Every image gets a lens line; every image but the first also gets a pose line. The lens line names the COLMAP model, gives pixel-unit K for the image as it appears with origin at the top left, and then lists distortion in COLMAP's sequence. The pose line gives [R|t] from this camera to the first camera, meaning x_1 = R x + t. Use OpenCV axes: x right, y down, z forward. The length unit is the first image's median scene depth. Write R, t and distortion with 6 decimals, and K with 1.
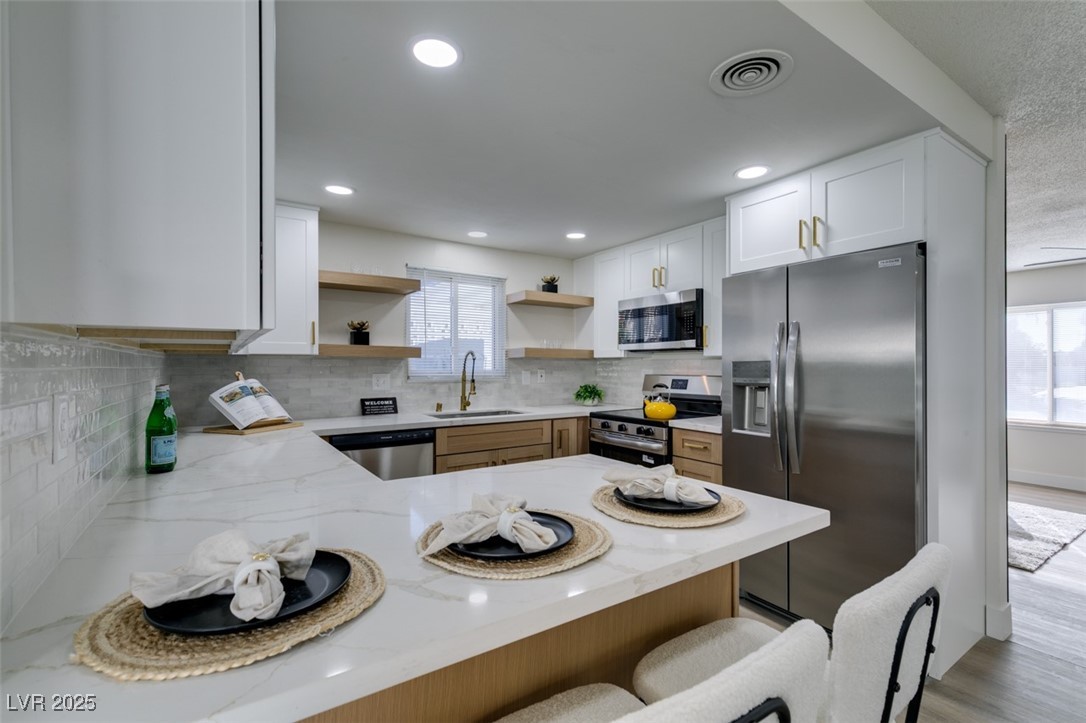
lens RADIAL K [[483.4, 0, 540.3], [0, 483.4, 366.0], [0, 0, 1]] dist [0.002376, 0.000055]
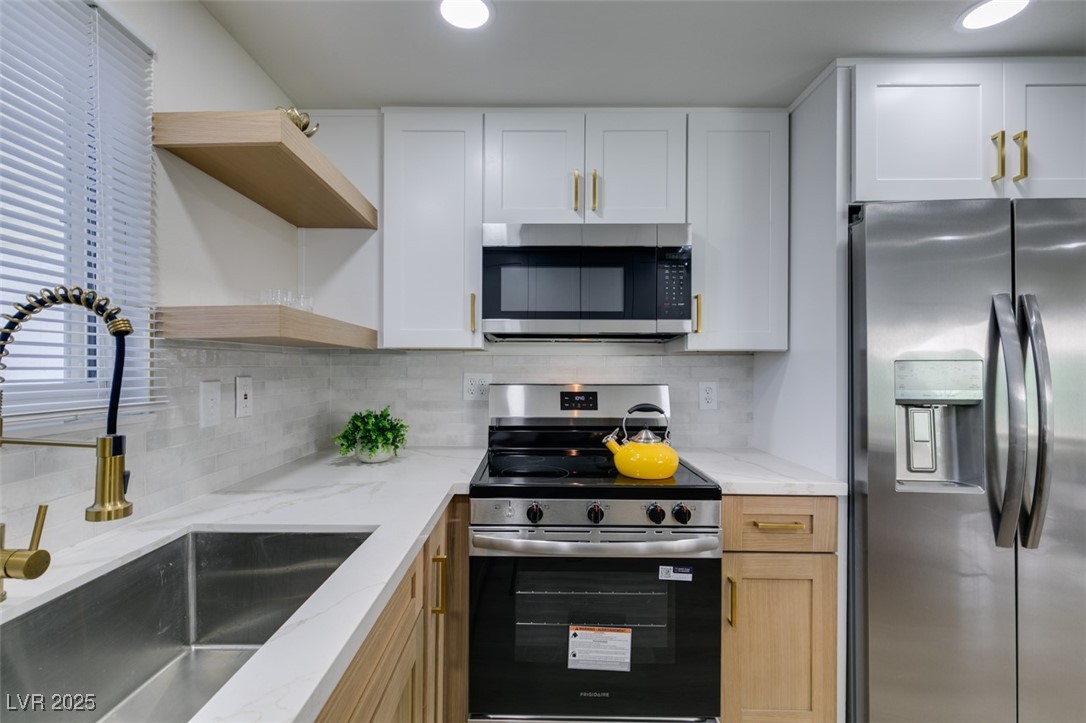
lens RADIAL K [[500.3, 0, 524.0], [0, 500.3, 366.8], [0, 0, 1]] dist [0.004261, -0.000261]
pose [[0.554115, 0.001879, 0.832438, -0.220543], [-0.000605, 0.999998, -0.001855, 0.000364], [-0.832440, 0.000524, 0.554115, 0.771171]]
